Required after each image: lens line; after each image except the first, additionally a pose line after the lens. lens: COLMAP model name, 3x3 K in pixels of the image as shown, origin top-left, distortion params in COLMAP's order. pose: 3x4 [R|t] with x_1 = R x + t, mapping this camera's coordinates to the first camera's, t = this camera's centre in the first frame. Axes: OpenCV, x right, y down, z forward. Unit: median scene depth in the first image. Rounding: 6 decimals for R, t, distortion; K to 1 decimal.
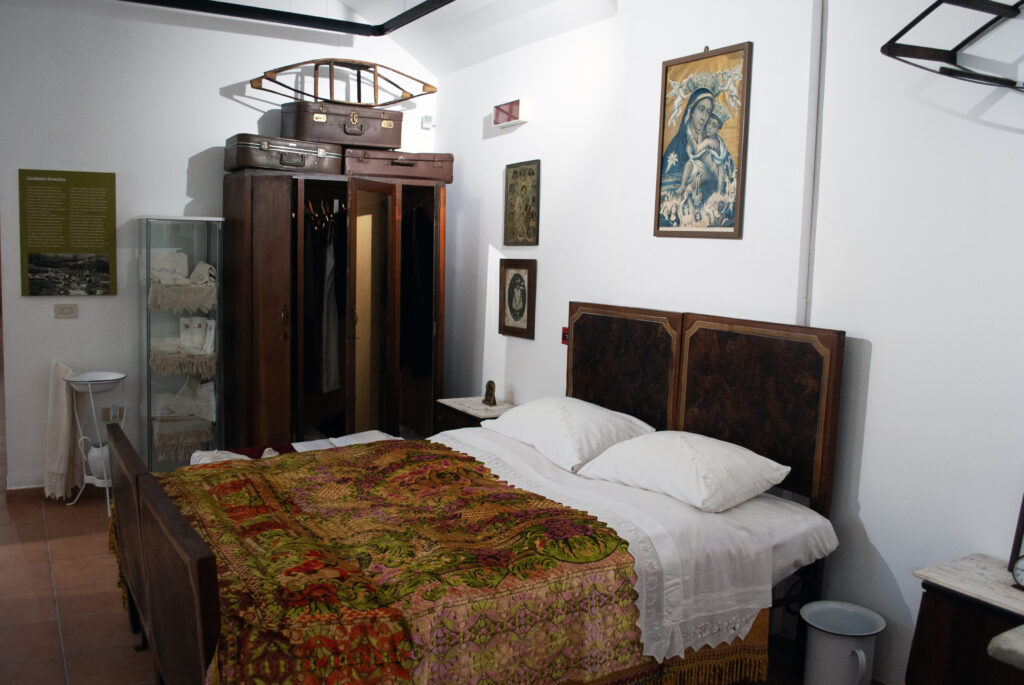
lens RADIAL K [[850.7, 0, 507.7], [0, 850.7, 347.5], [0, 0, 1]] dist [-0.054099, -0.001509]
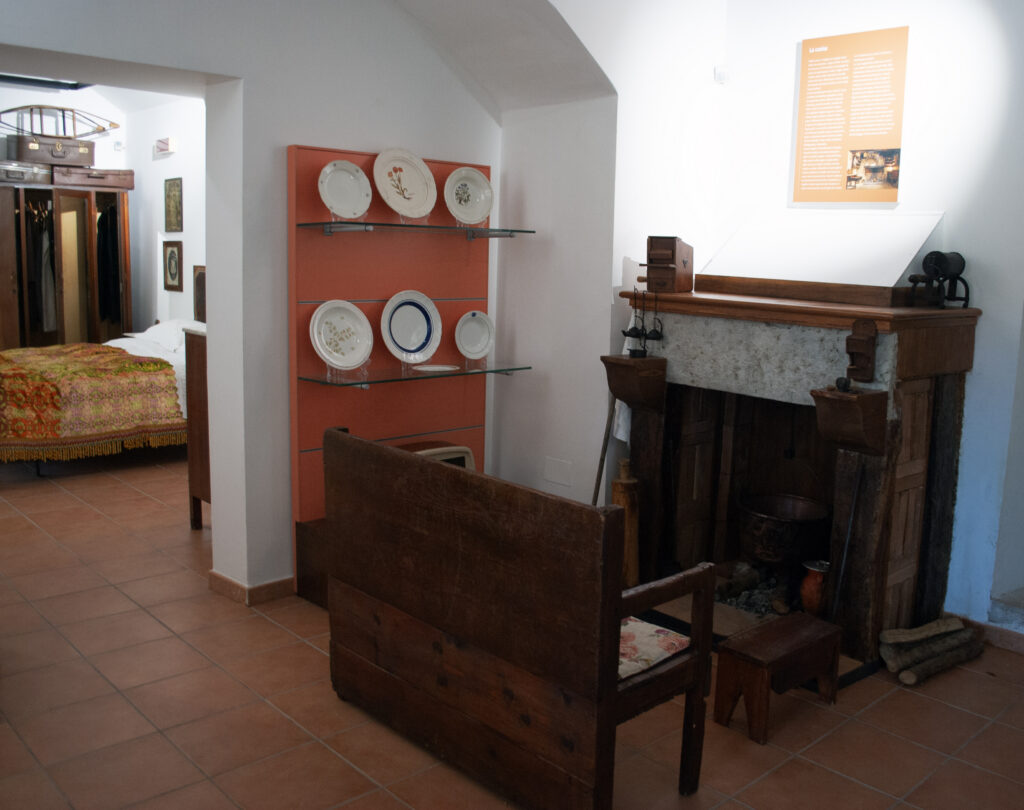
lens RADIAL K [[939.2, 0, 516.9], [0, 939.2, 394.4], [0, 0, 1]] dist [-0.046391, 0.000000]
pose [[0.977834, -0.028819, 0.207387, 0.260957], [0.019532, 0.998719, 0.046689, 0.106970], [-0.208466, -0.041603, 0.977144, -0.793346]]
